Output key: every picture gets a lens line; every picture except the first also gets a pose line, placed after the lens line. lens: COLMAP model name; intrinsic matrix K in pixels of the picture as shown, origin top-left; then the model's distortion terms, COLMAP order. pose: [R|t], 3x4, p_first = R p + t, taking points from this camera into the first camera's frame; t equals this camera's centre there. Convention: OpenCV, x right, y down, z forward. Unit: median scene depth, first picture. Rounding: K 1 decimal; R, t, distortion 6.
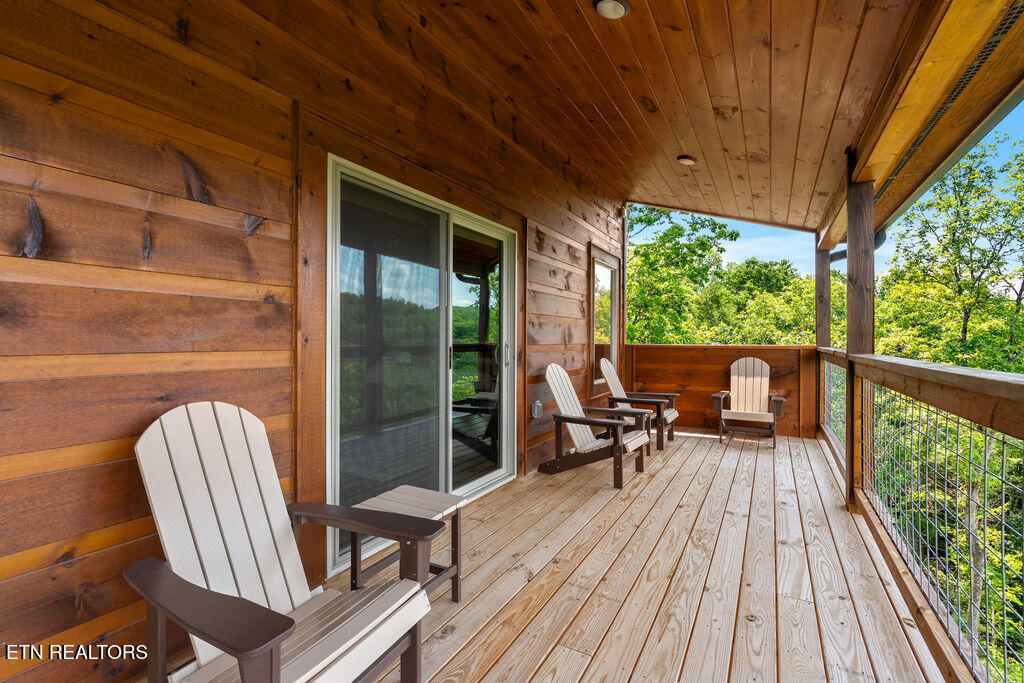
lens RADIAL K [[446.6, 0, 515.8], [0, 446.6, 342.2], [0, 0, 1]] dist [-0.005354, -0.000315]
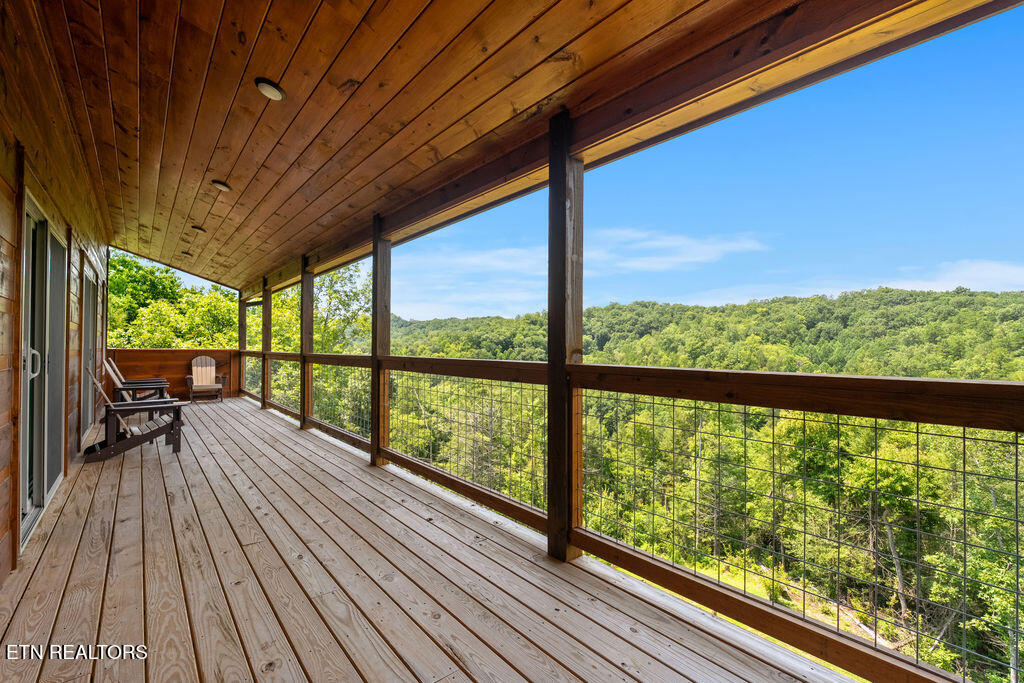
lens RADIAL K [[446.6, 0, 499.5], [0, 446.6, 336.1], [0, 0, 1]] dist [-0.005354, -0.000315]
pose [[0.363803, 0.021382, 0.931230, -0.693989], [0.004871, 0.999679, -0.024857, 0.005290], [-0.931463, 0.013579, 0.363582, -0.735573]]
